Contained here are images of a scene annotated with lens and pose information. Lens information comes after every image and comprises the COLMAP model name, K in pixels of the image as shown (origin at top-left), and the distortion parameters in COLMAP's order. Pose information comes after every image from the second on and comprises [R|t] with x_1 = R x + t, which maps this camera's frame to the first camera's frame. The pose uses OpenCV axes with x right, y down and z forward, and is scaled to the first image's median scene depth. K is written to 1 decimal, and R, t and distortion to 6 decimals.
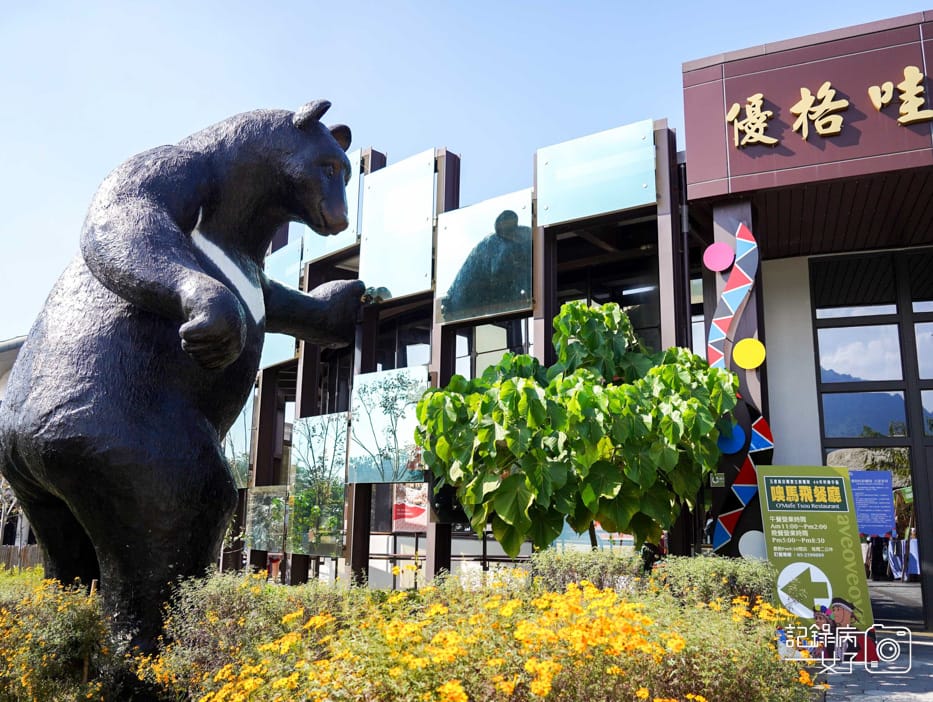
lens RADIAL K [[765.4, 0, 466.5], [0, 765.4, 351.0], [0, 0, 1]] dist [0.008894, 0.000941]
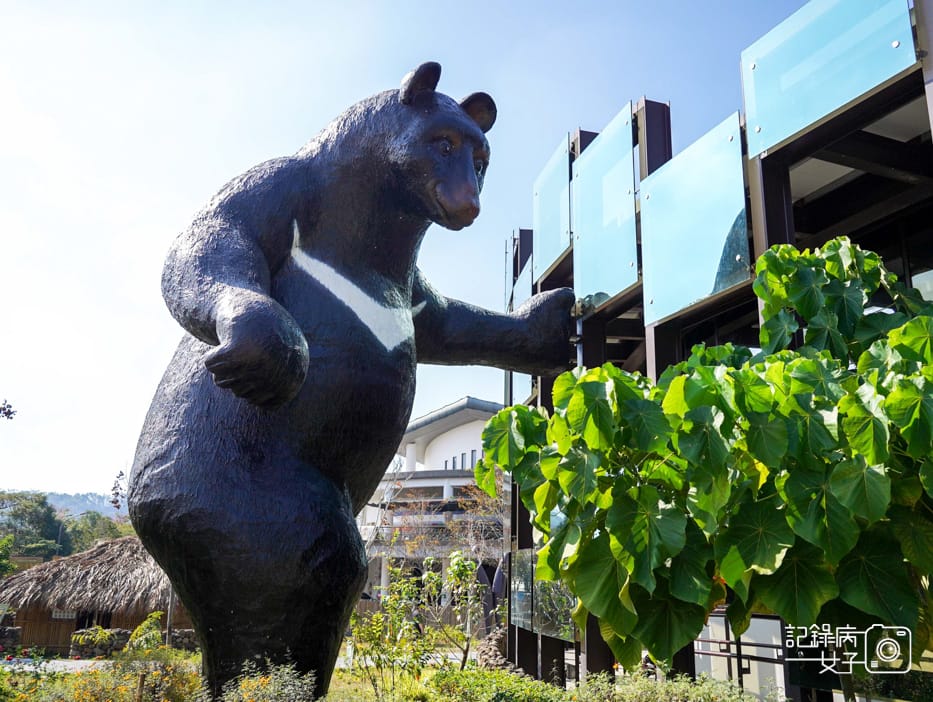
lens RADIAL K [[804.0, 0, 466.5], [0, 804.0, 351.0], [0, 0, 1]] dist [-0.010137, -0.003861]
pose [[0.880056, -0.126735, -0.457646, 0.212109], [0.097564, 0.991425, -0.086937, 0.052110], [0.464739, 0.031859, 0.884874, 0.313869]]
